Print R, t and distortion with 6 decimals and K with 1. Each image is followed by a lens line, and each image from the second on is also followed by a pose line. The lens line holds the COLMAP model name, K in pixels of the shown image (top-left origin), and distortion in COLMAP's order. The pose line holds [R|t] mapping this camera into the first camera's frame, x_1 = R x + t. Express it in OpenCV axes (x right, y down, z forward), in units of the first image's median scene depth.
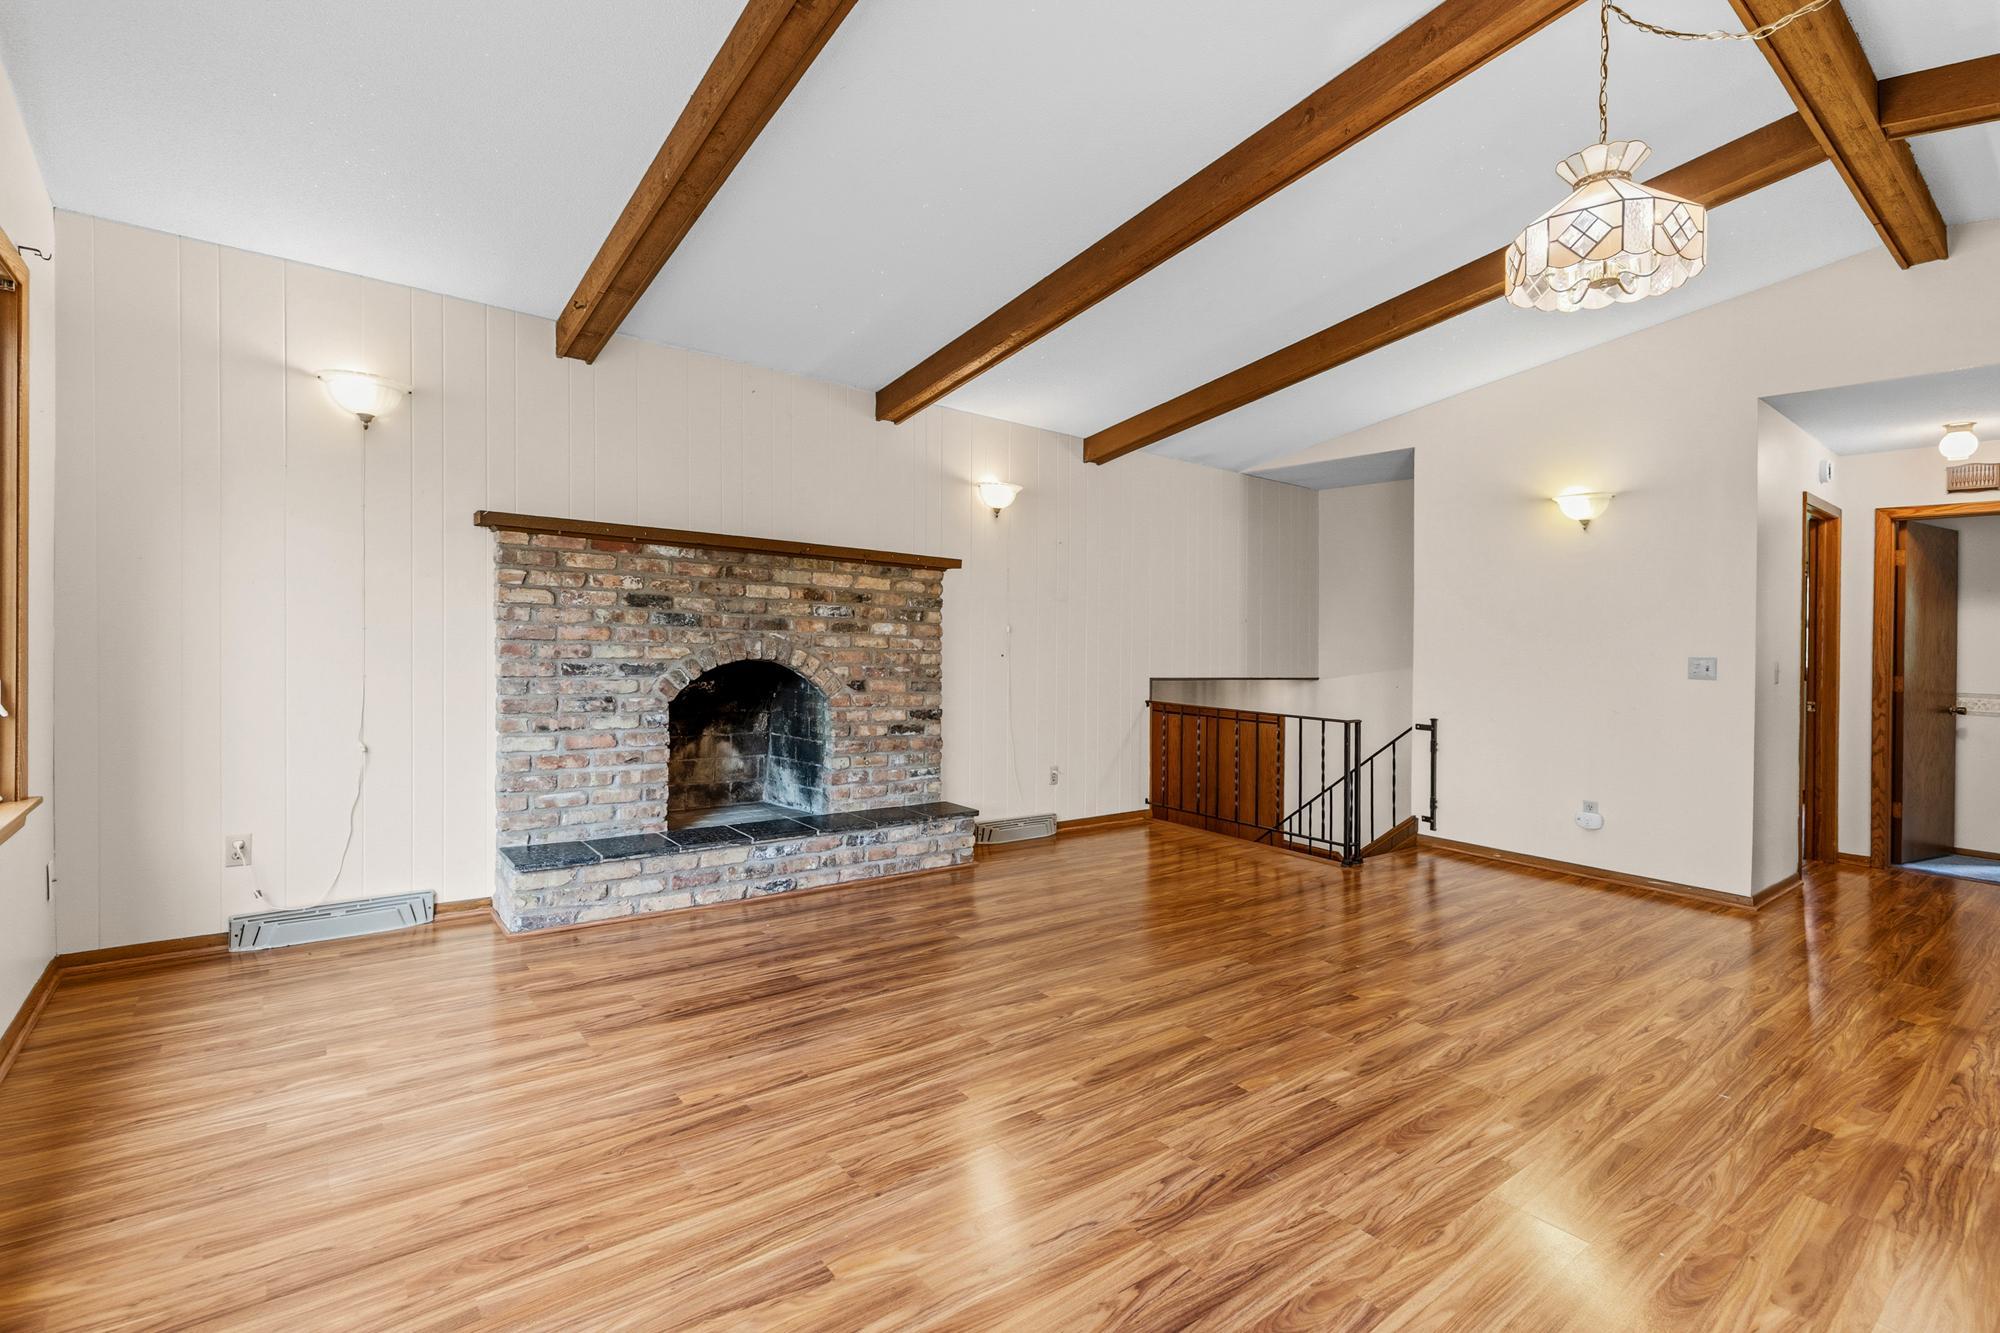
lens RADIAL K [[911.1, 0, 995.9], [0, 911.1, 588.3], [0, 0, 1]] dist [0.010120, -0.000085]
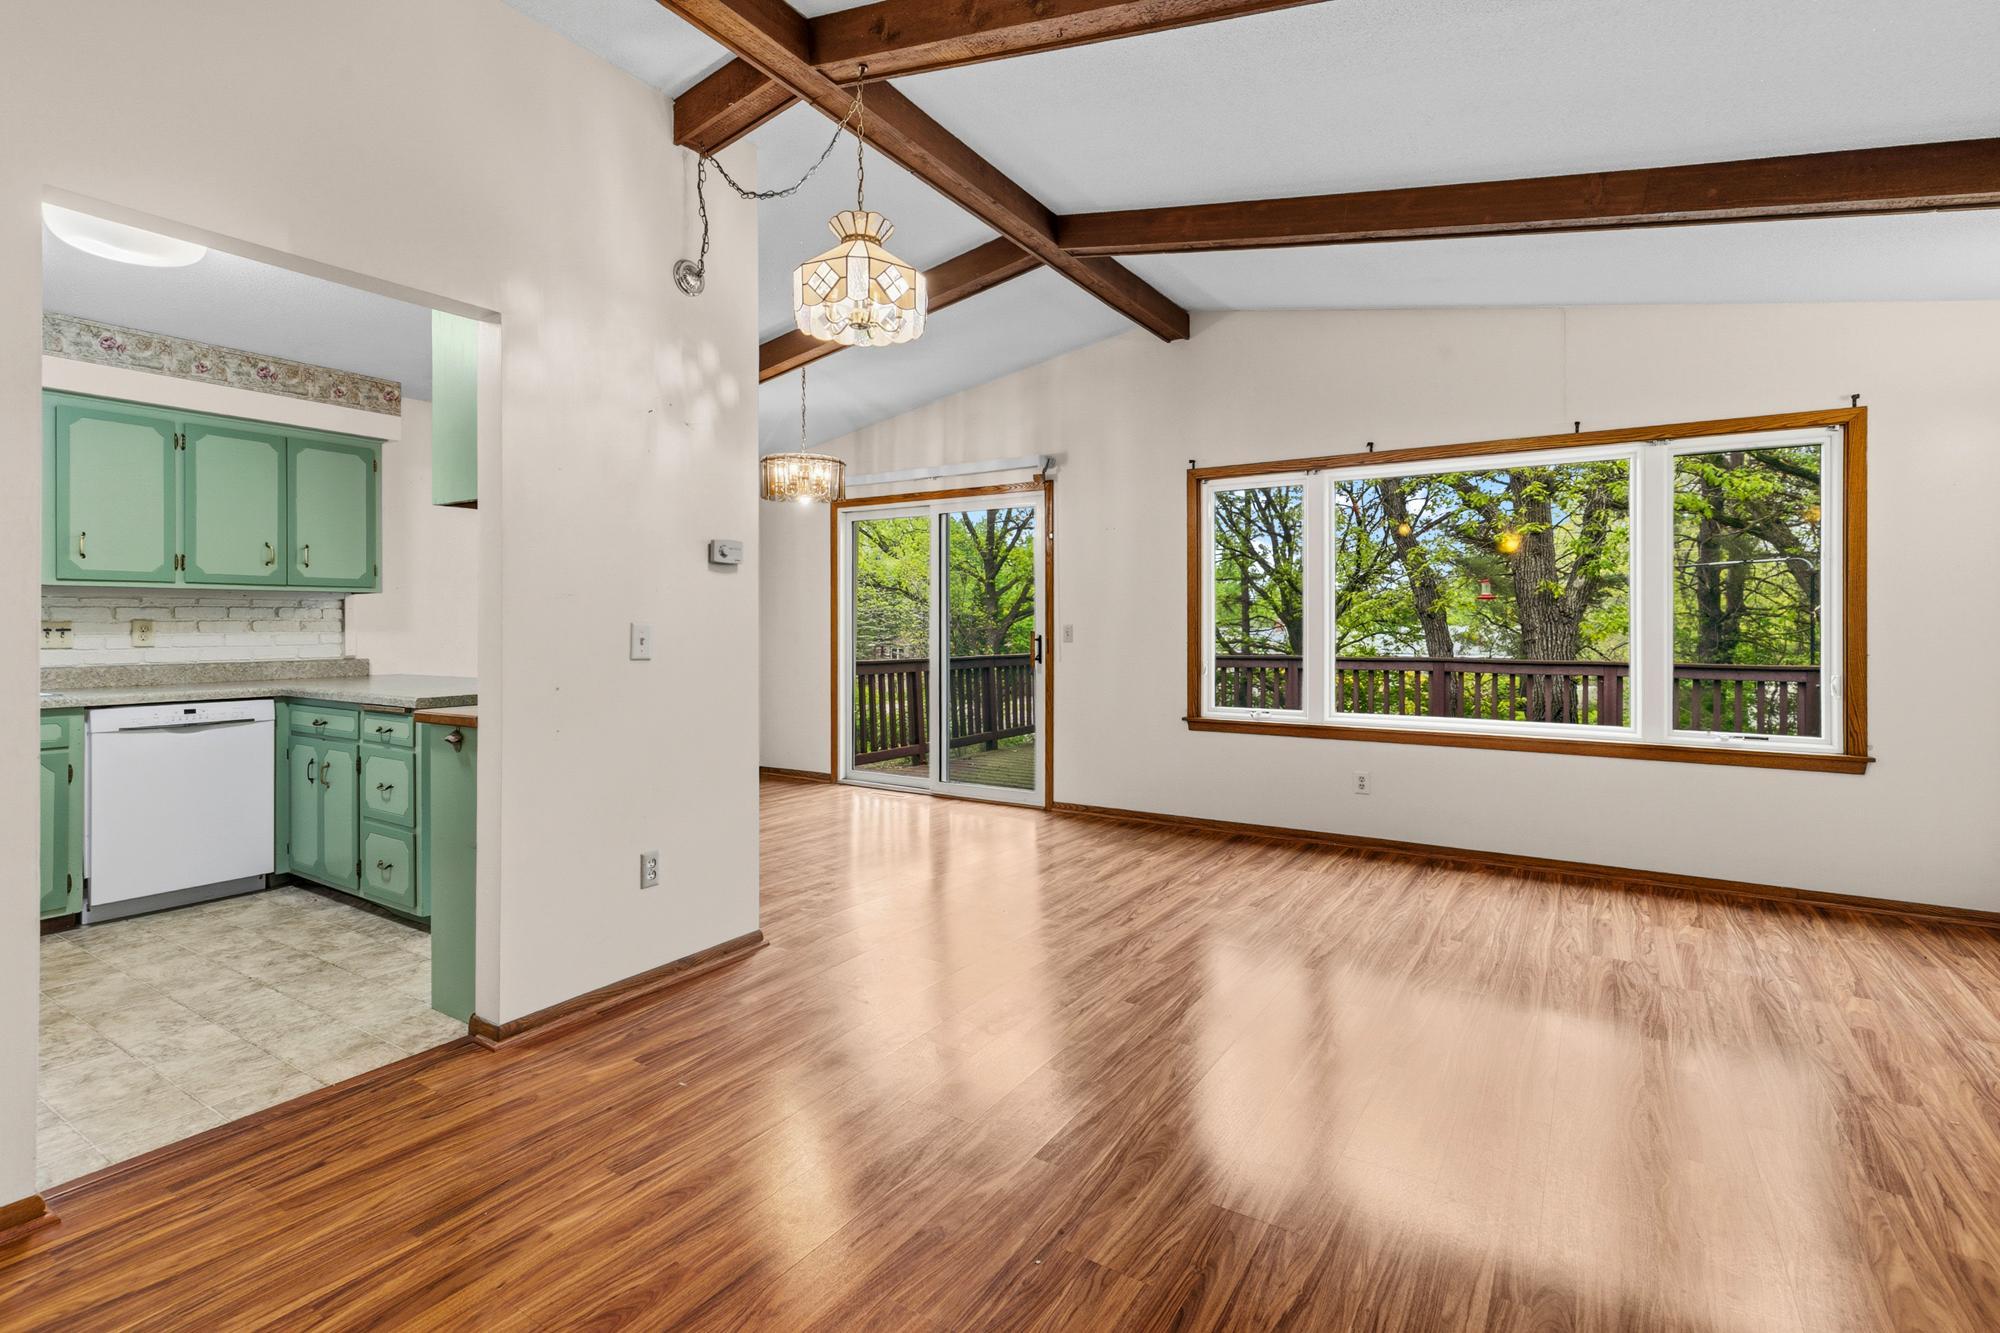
lens RADIAL K [[933.2, 0, 1000.1], [0, 933.2, 604.5], [0, 0, 1]] dist [0.009718, -0.002148]
pose [[-0.944746, -0.042113, -0.325088, 0.474362], [-0.014984, 0.996225, -0.085507, 0.079418], [0.327462, -0.075911, -0.941810, 1.194741]]
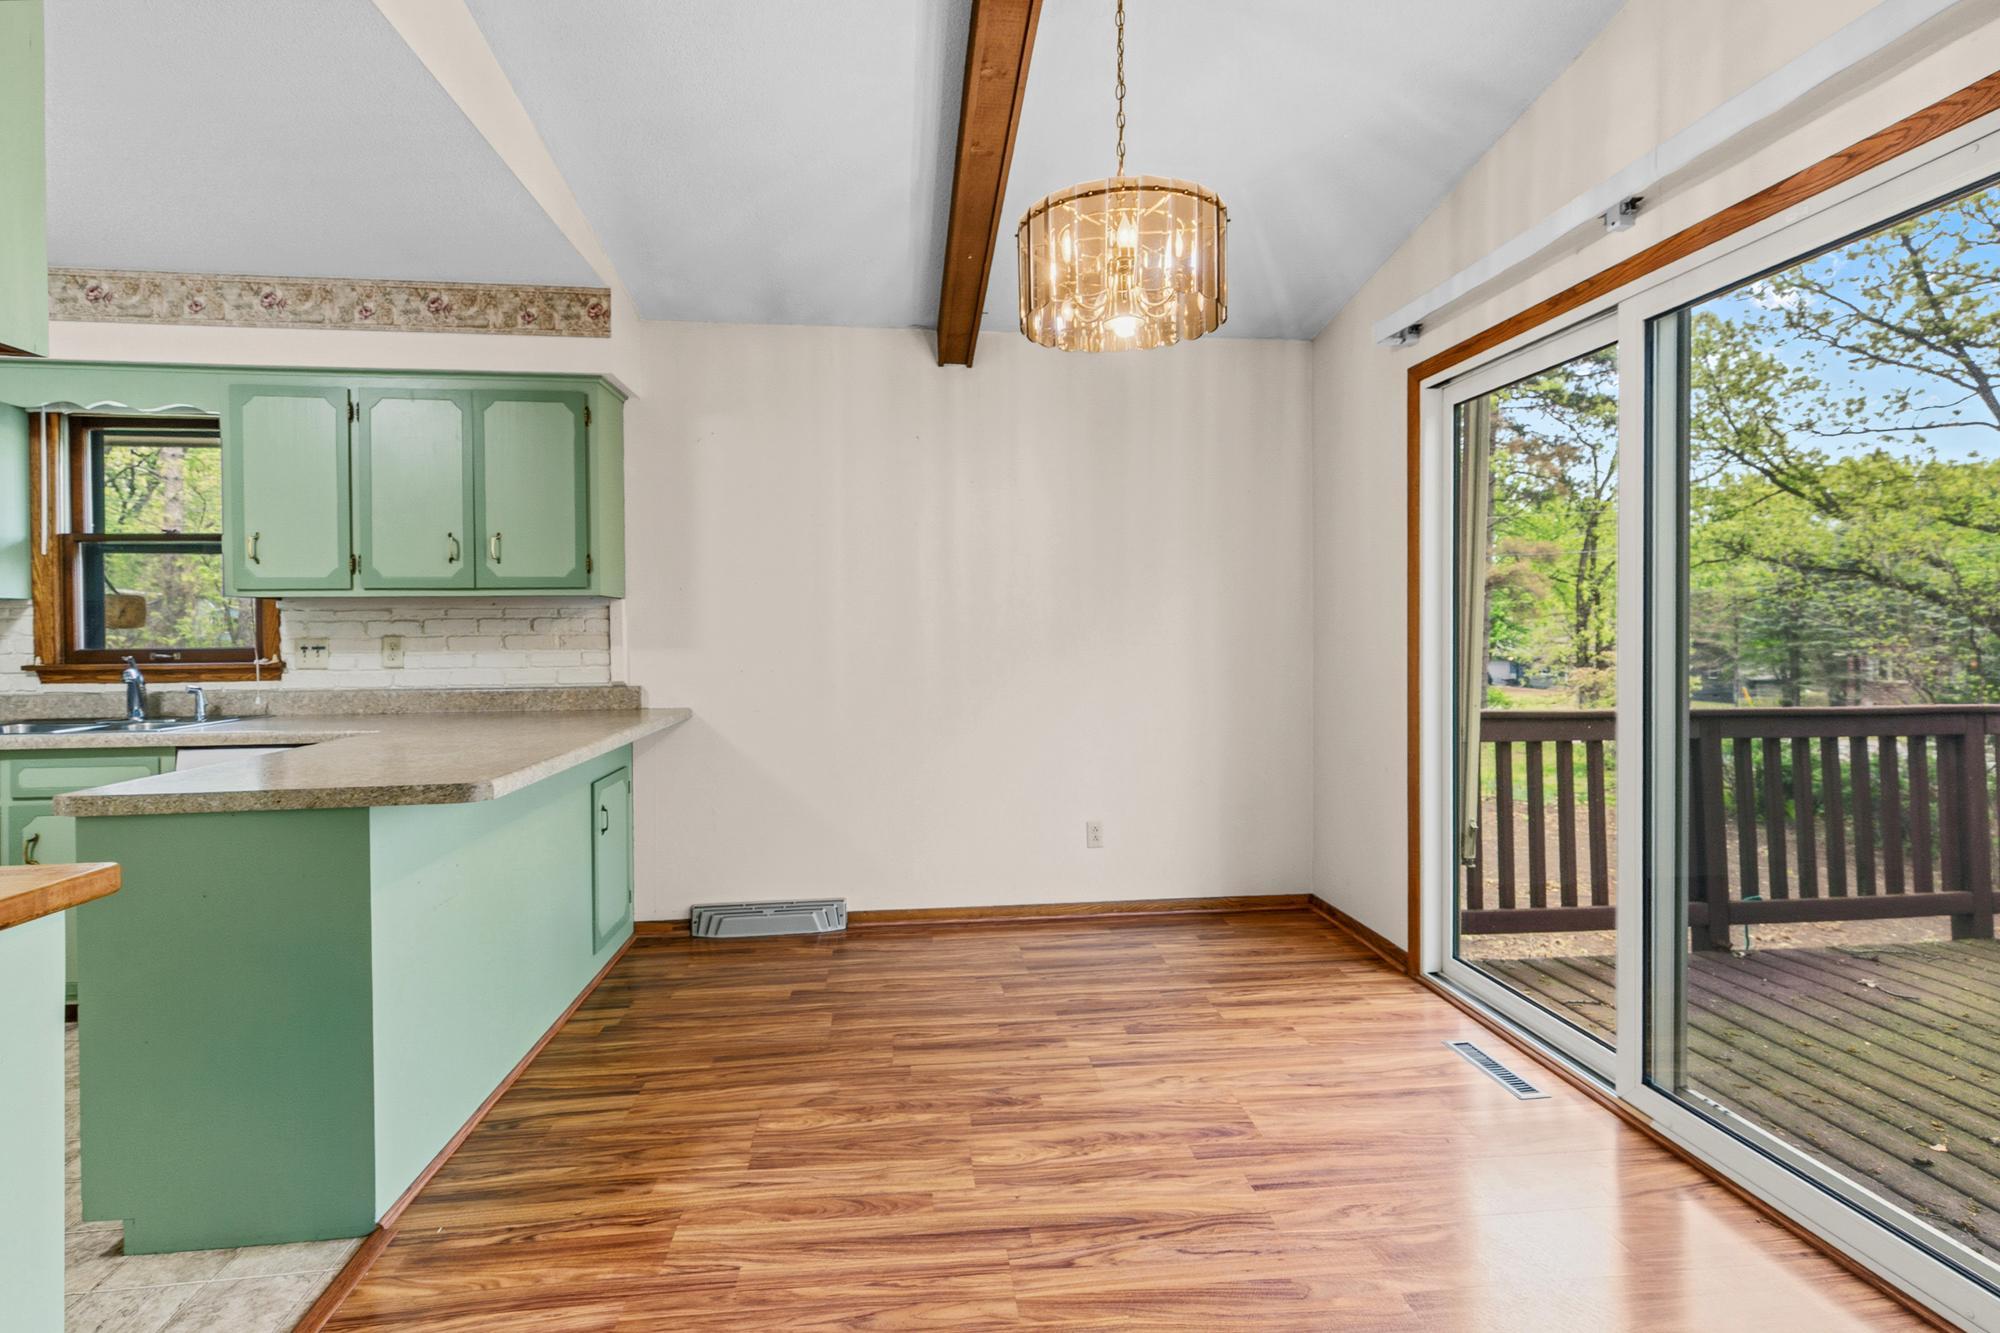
lens RADIAL K [[915.2, 0, 1000.6], [0, 915.2, 636.8], [0, 0, 1]] dist [0.009384, -0.000135]
pose [[-0.849565, -0.029891, 0.526636, 0.183602], [-0.050511, 0.998415, -0.024815, 0.029871], [-0.525060, -0.047683, -0.849728, 0.531483]]
